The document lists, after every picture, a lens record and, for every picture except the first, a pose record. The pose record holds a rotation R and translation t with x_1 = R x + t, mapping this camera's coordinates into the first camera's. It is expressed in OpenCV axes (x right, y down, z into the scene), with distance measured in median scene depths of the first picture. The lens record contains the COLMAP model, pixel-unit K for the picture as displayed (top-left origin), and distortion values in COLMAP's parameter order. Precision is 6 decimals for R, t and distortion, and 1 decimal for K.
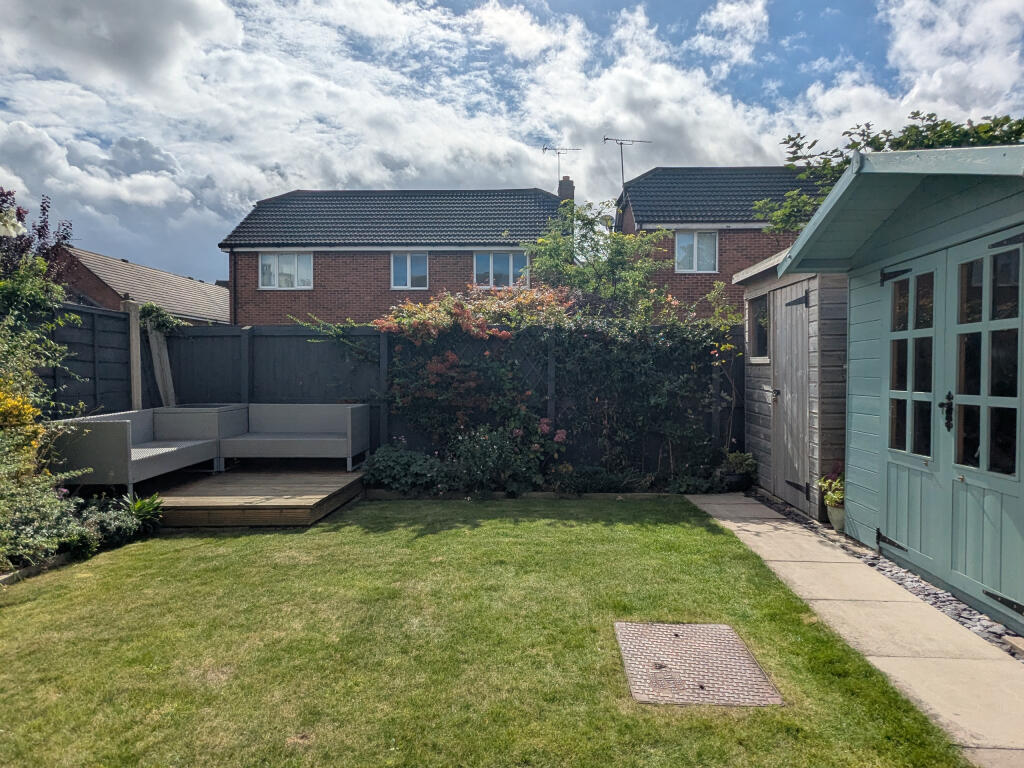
lens RADIAL K [[622.0, 0, 512.0], [0, 622.0, 384.0], [0, 0, 1]] dist [0.002001, -0.000272]
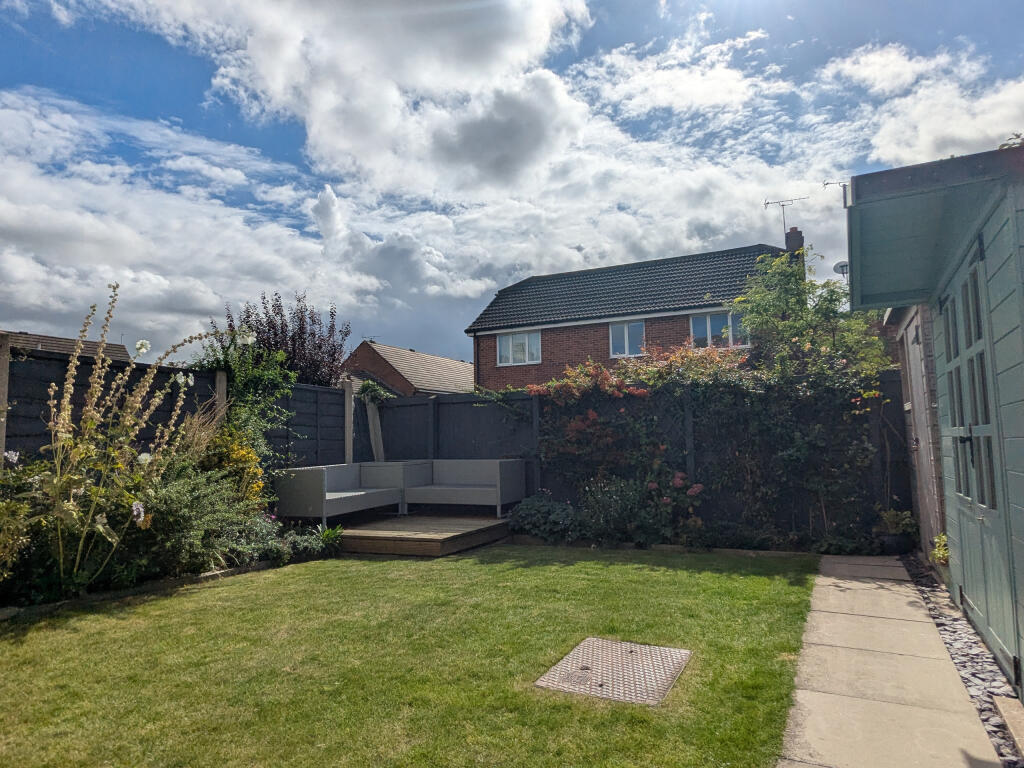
lens RADIAL K [[622.0, 0, 512.0], [0, 622.0, 384.0], [0, 0, 1]] dist [0.002001, -0.000272]
pose [[0.914914, -0.053659, -0.400066, 0.229939], [0.008898, 0.993565, -0.112915, 0.025636], [0.403550, 0.099748, 0.909504, -0.051828]]
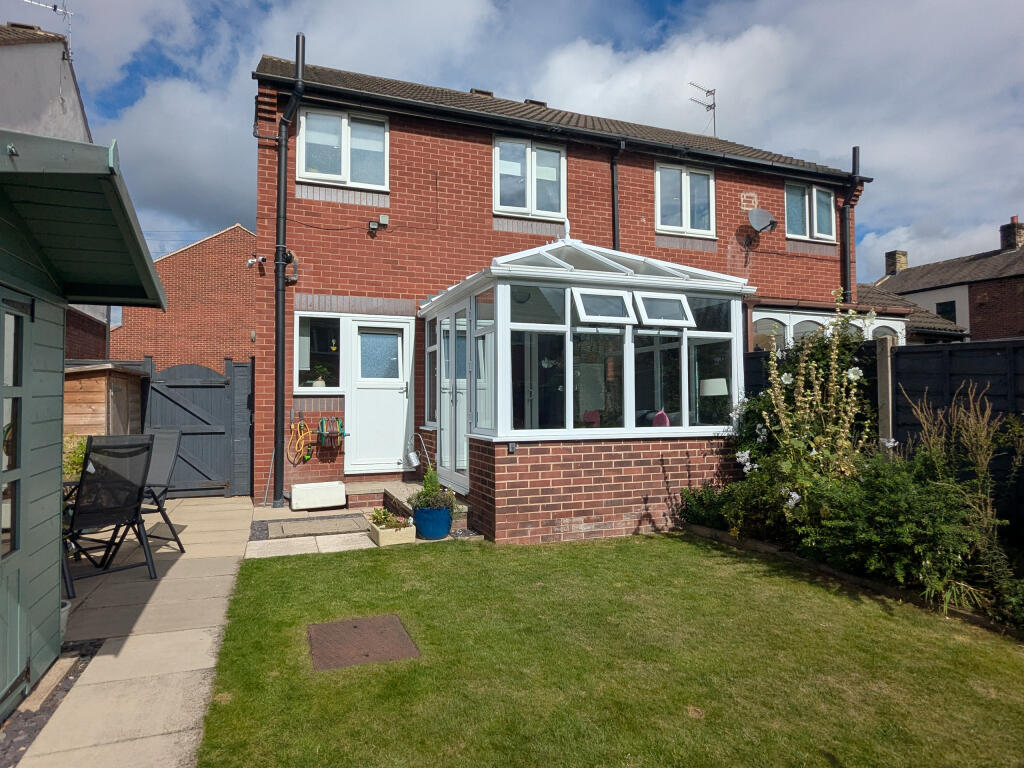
lens RADIAL K [[622.0, 0, 512.0], [0, 622.0, 384.0], [0, 0, 1]] dist [0.002001, -0.000272]
pose [[-0.904939, -0.014583, -0.425292, 0.226467], [-0.011735, 0.999888, -0.009316, -0.044862], [0.425380, -0.003440, -0.905008, 0.942713]]
